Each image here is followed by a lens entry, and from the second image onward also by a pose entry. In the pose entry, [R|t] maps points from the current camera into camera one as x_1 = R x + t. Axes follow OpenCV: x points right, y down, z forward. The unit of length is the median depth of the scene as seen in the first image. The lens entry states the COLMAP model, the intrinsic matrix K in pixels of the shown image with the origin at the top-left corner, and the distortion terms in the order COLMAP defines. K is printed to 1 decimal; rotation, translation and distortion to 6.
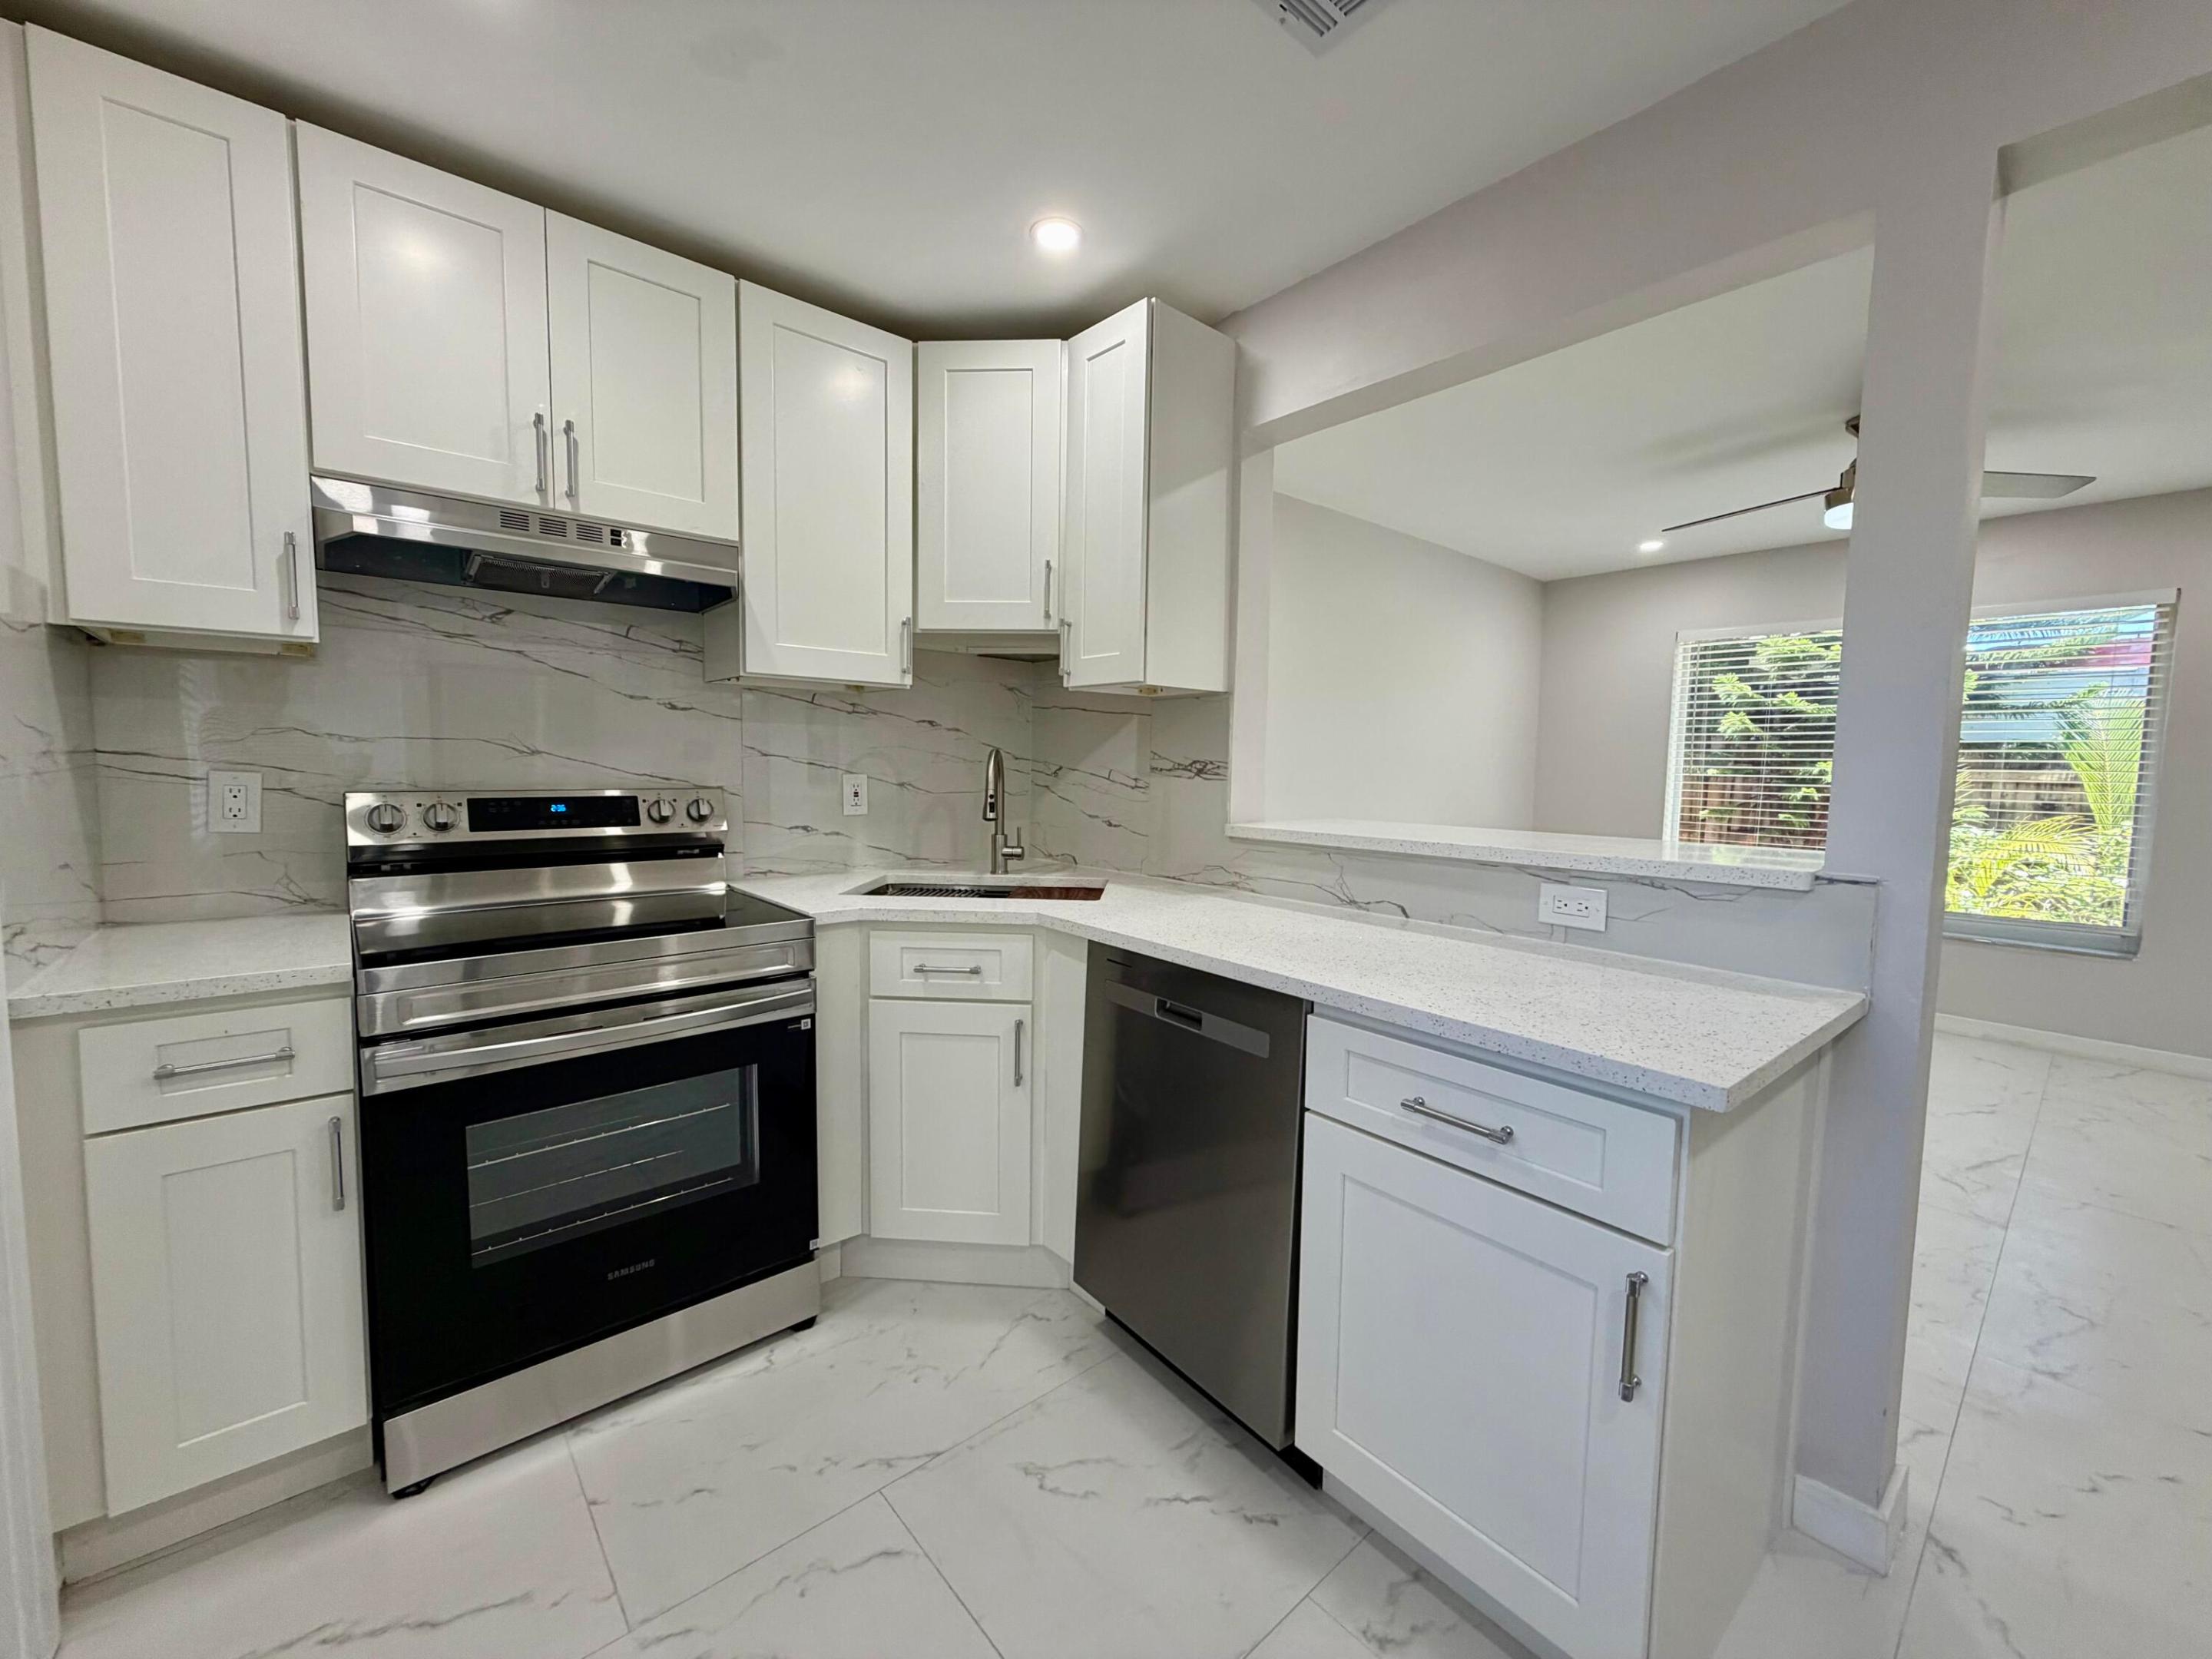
lens RADIAL K [[880.8, 0, 1104.3], [0, 880.8, 831.6], [0, 0, 1]] dist [0.000231, 0.000406]
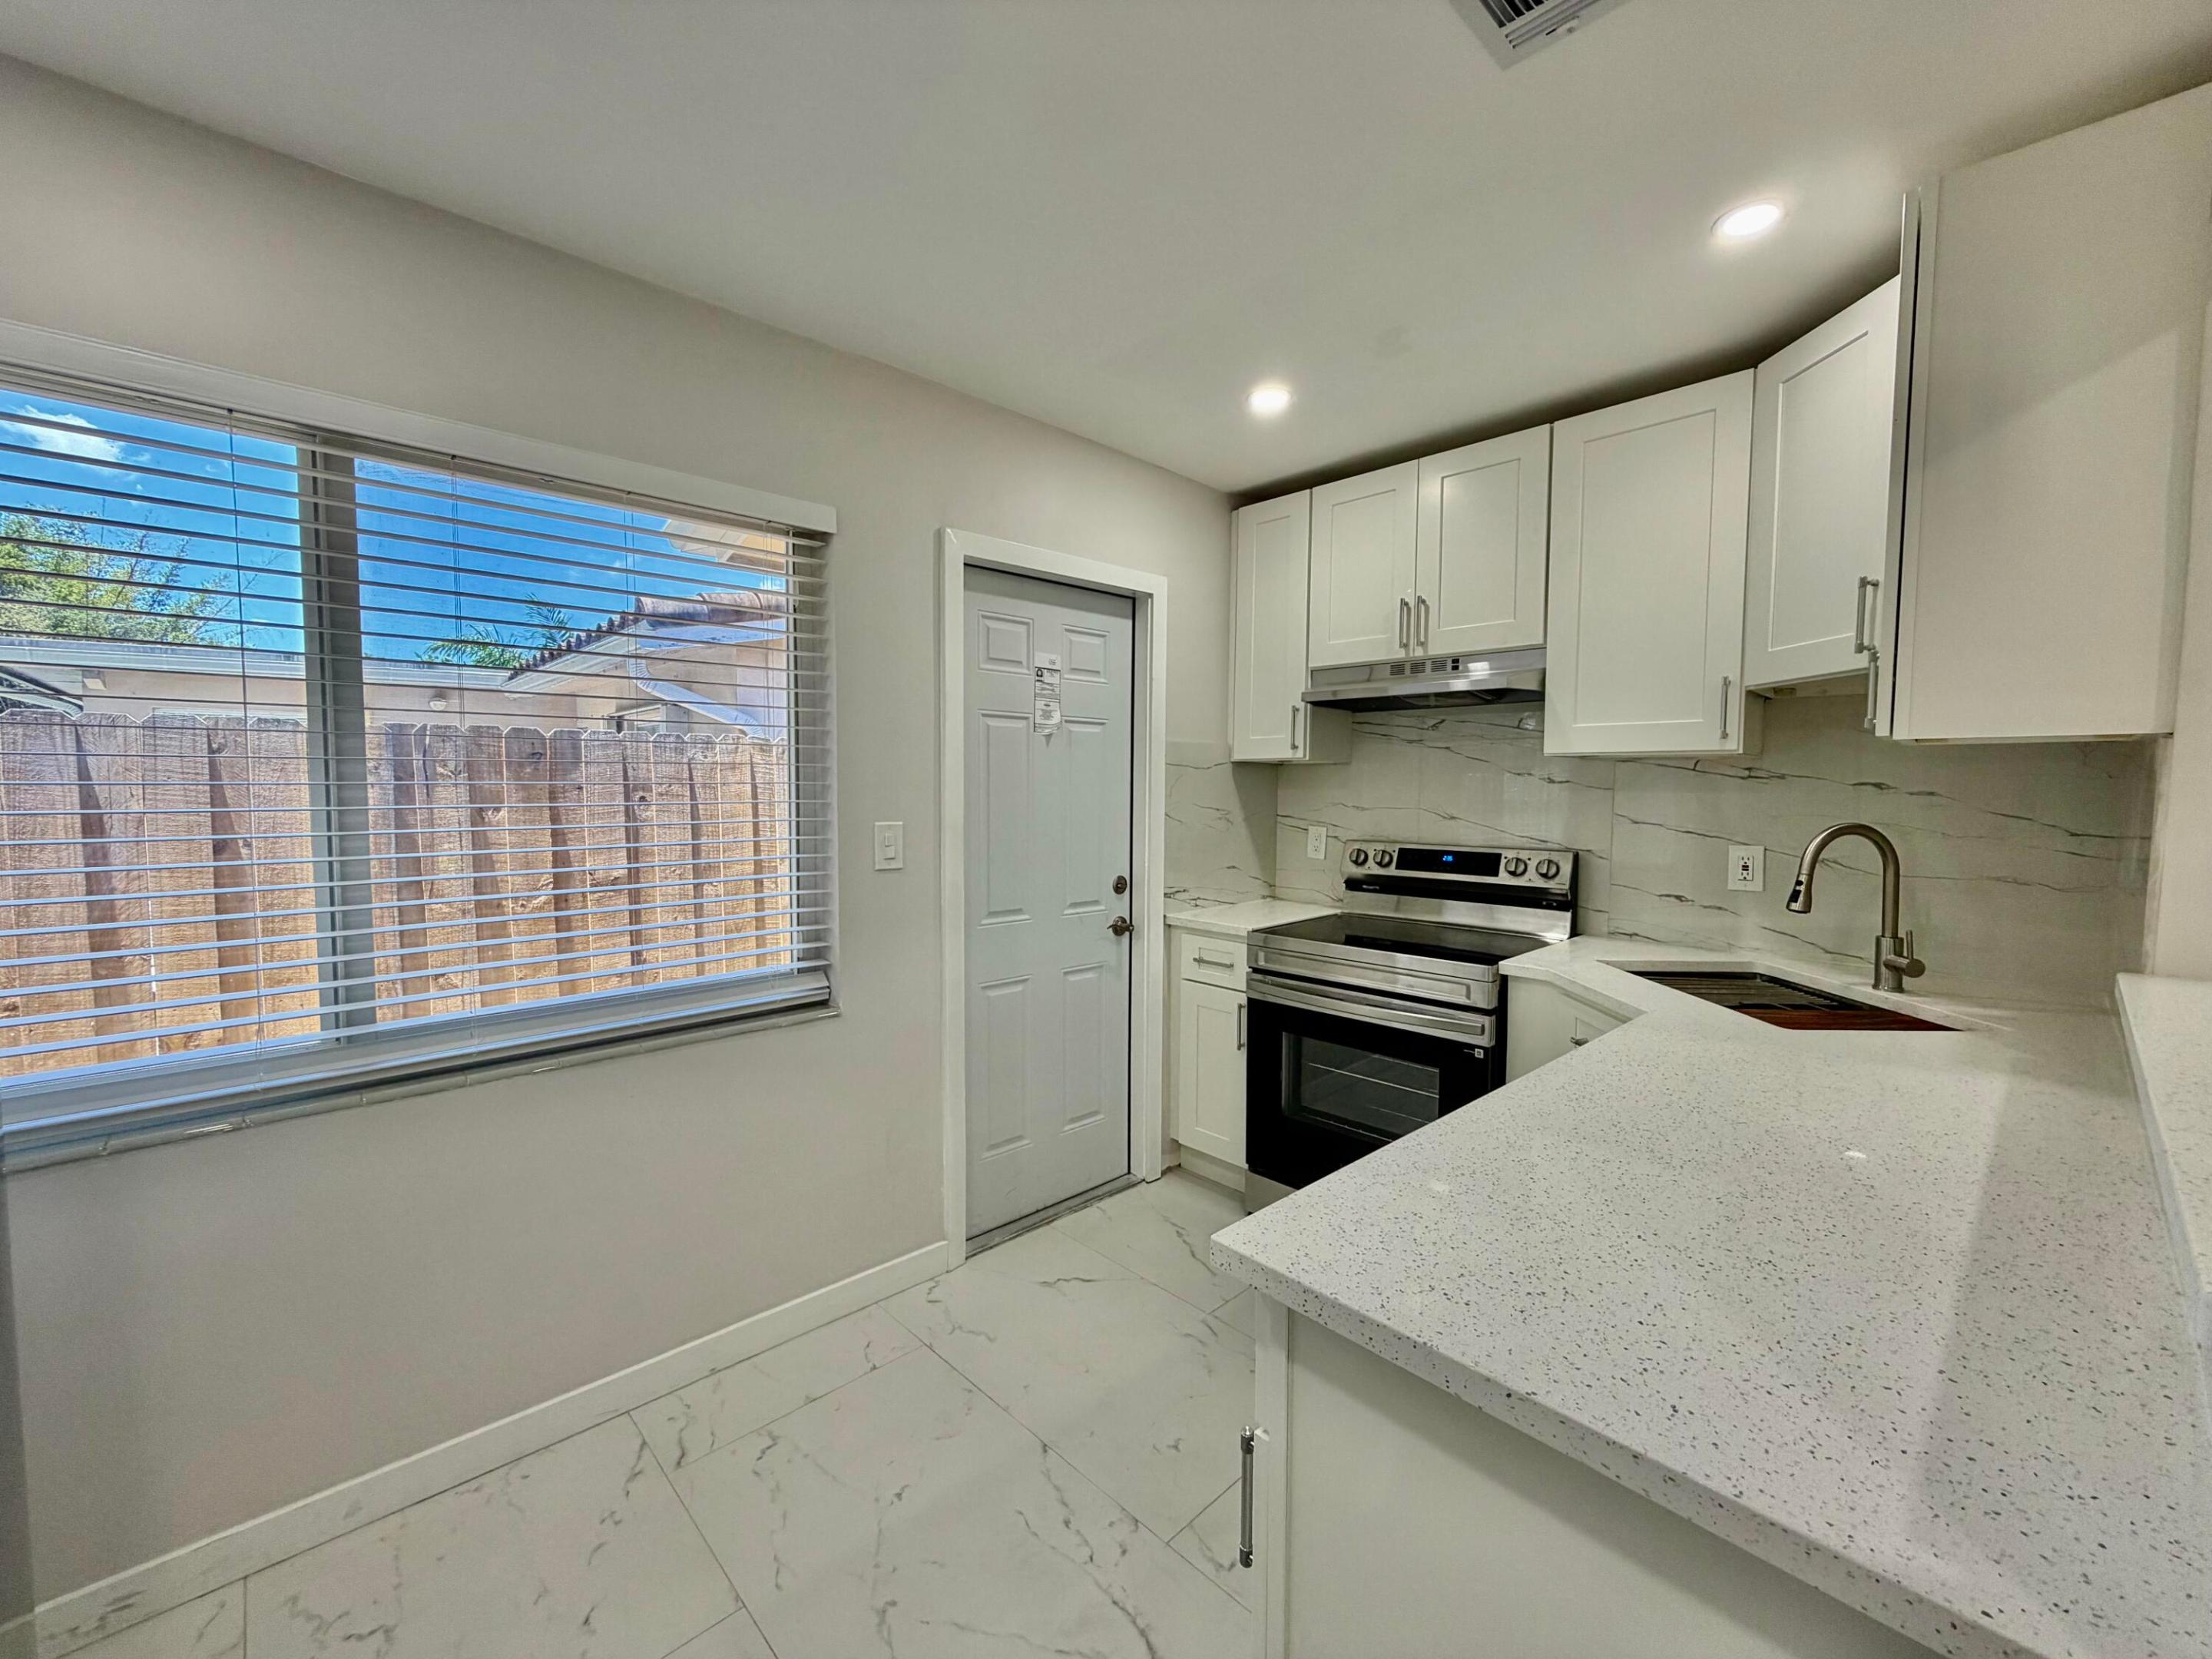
lens RADIAL K [[880.8, 0, 1107.0], [0, 880.8, 826.2], [0, 0, 1]] dist [0.000231, 0.000406]
pose [[0.061902, 0.033126, -0.997532, 0.681484], [-0.082798, 0.996175, 0.027942, -0.066237], [0.994642, 0.080864, 0.064408, 0.339824]]
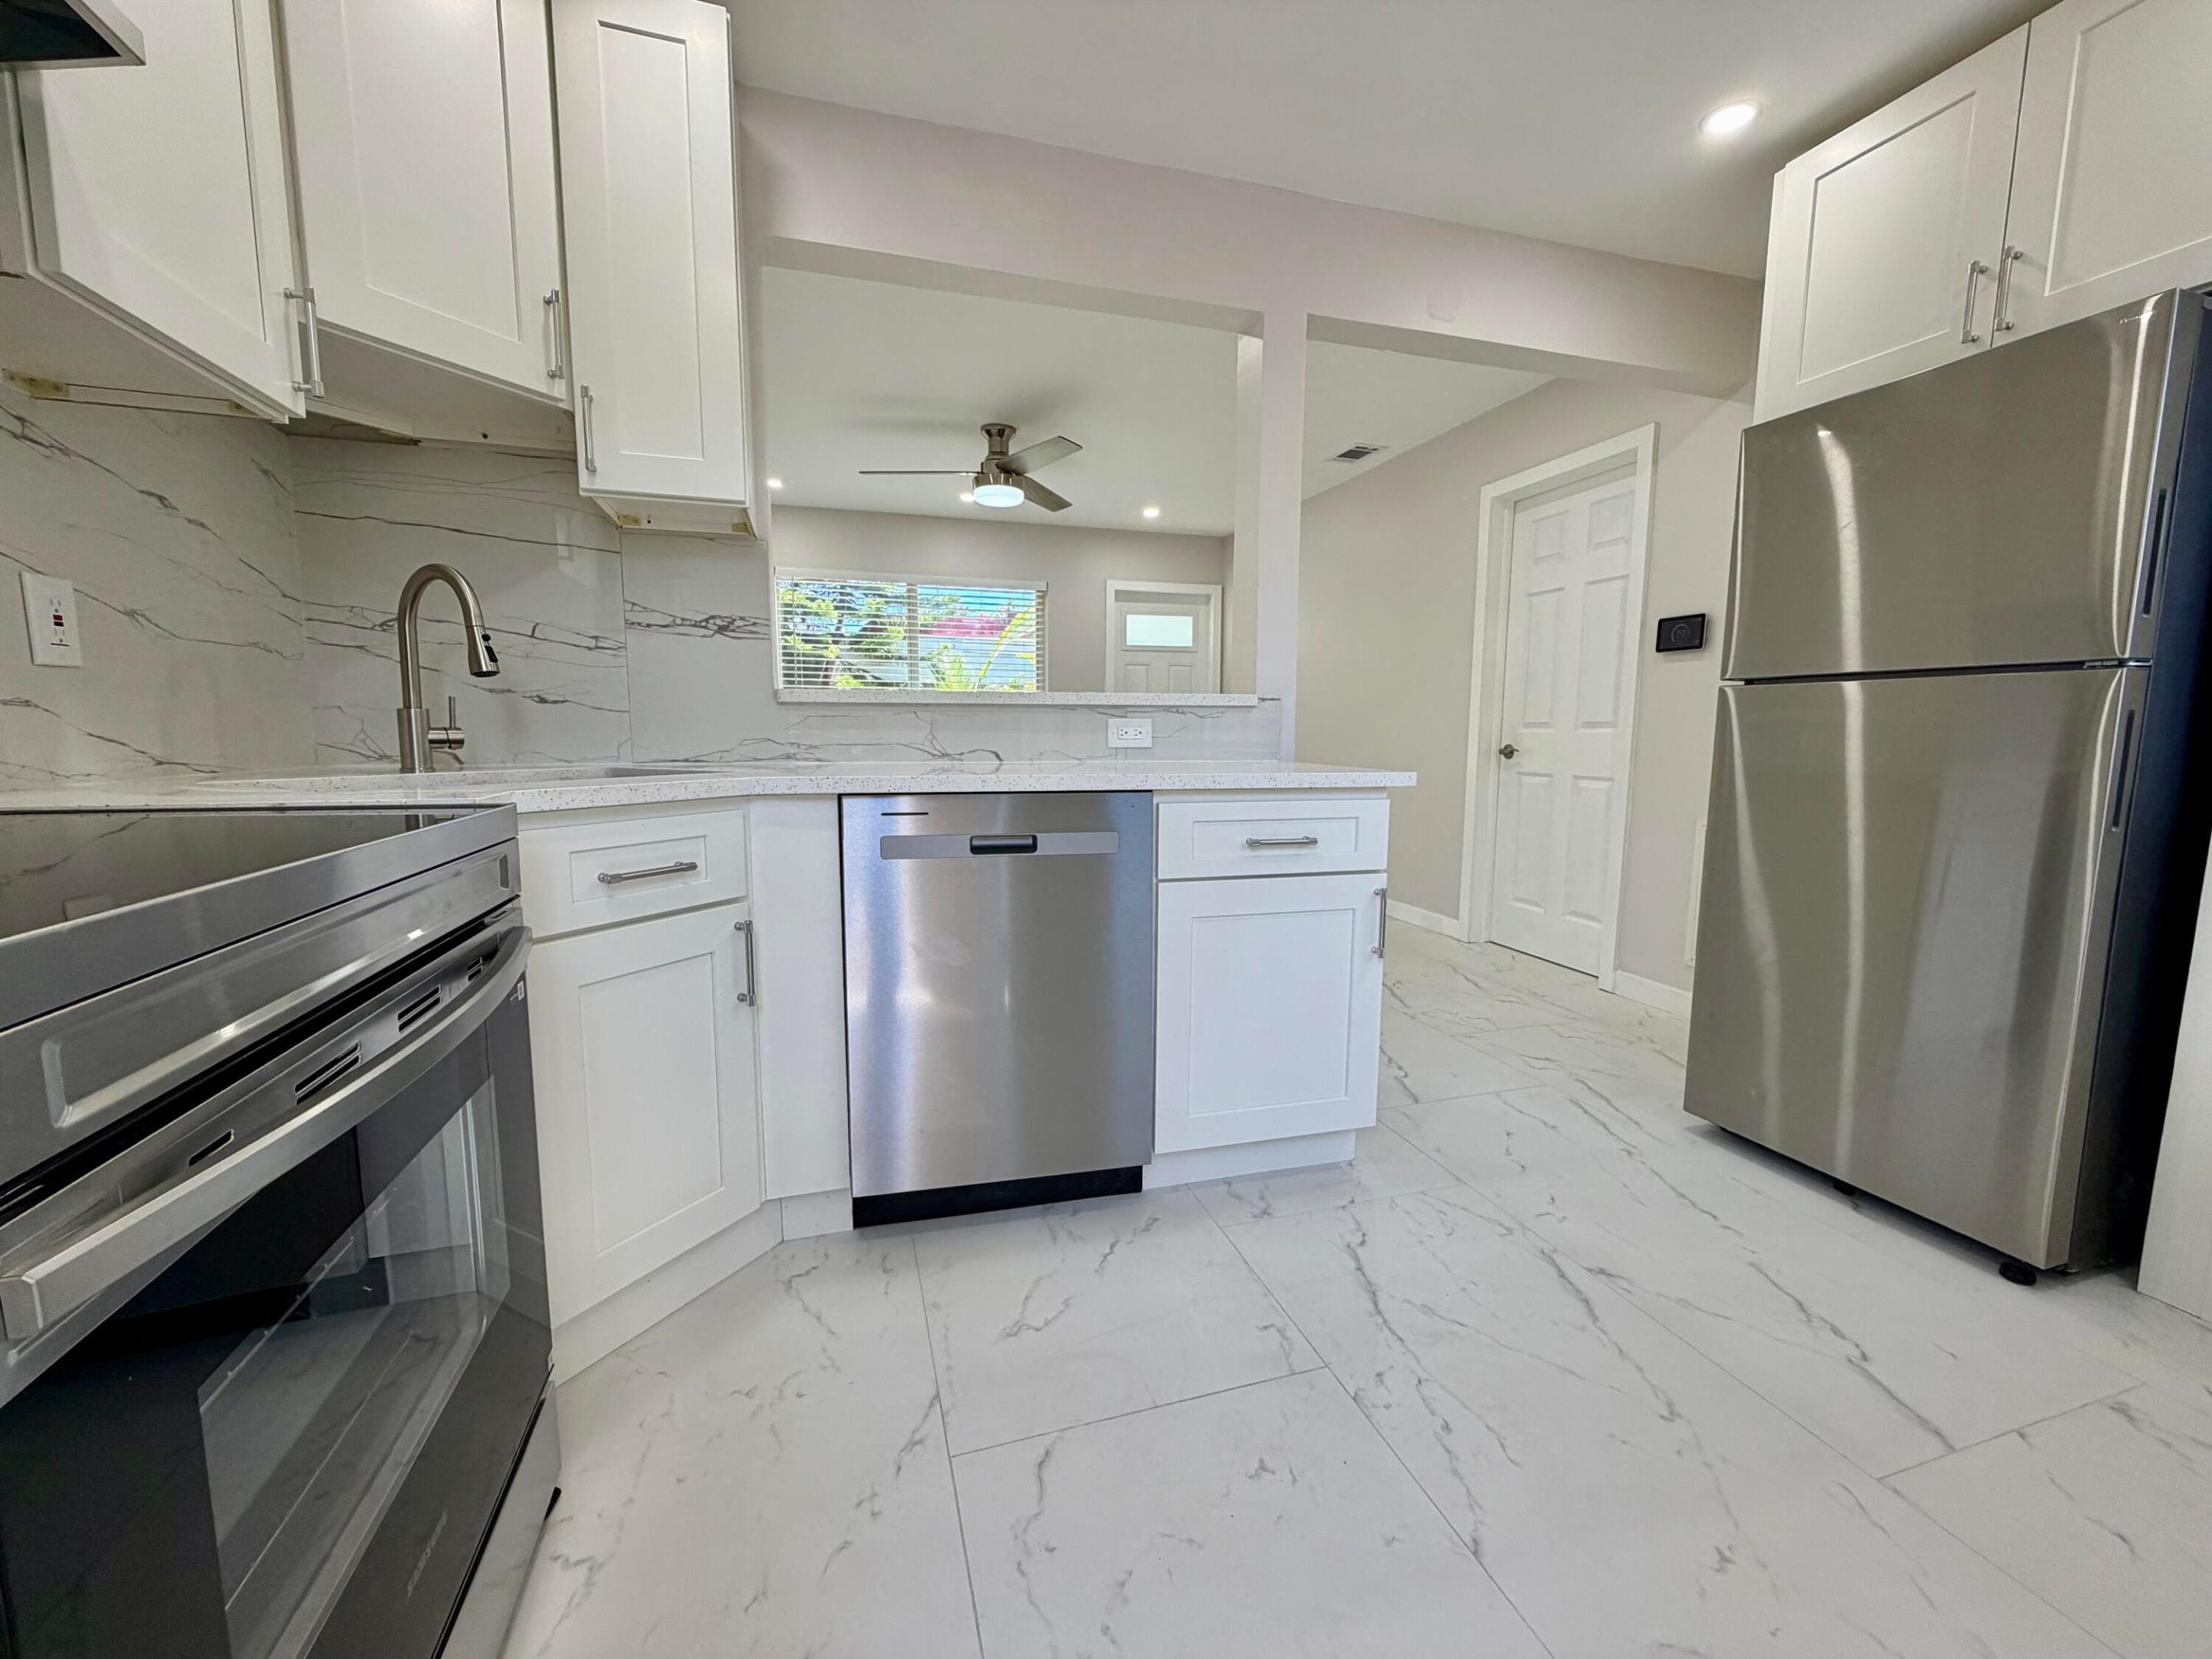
lens RADIAL K [[880.8, 0, 1100.2], [0, 880.8, 831.1], [0, 0, 1]] dist [0.000231, 0.000406]
pose [[0.402029, -0.119362, 0.907814, -0.589440], [0.073413, 0.992477, 0.097982, 0.075129], [-0.912679, 0.027254, 0.407767, 0.361938]]
